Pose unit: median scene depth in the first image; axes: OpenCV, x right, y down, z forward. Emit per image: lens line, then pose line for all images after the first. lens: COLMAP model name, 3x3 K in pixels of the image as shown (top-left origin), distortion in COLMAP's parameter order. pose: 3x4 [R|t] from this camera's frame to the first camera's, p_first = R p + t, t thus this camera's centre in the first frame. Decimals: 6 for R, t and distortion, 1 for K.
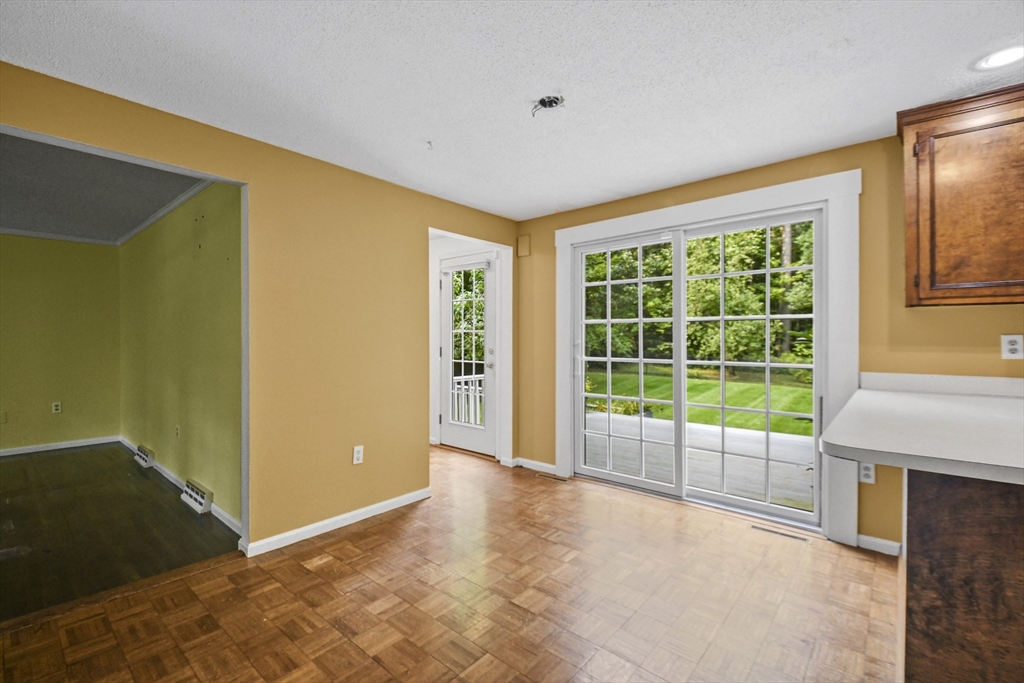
lens RADIAL K [[439.0, 0, 514.7], [0, 439.0, 342.1], [0, 0, 1]] dist [0.000464, -0.000406]
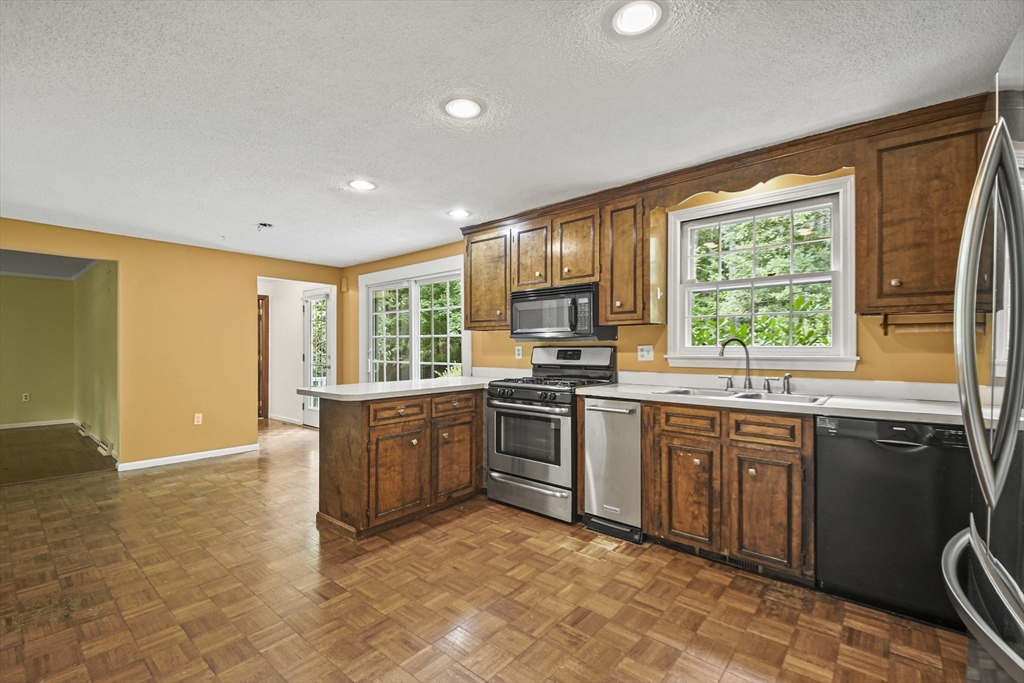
lens RADIAL K [[438.1, 0, 506.9], [0, 438.1, 349.1], [0, 0, 1]] dist [-0.000294, -0.000220]
pose [[0.999998, -0.000146, -0.002204, 0.715310], [0.000140, 0.999996, -0.002682, -0.001976], [0.002205, 0.002682, 0.999994, -0.572166]]
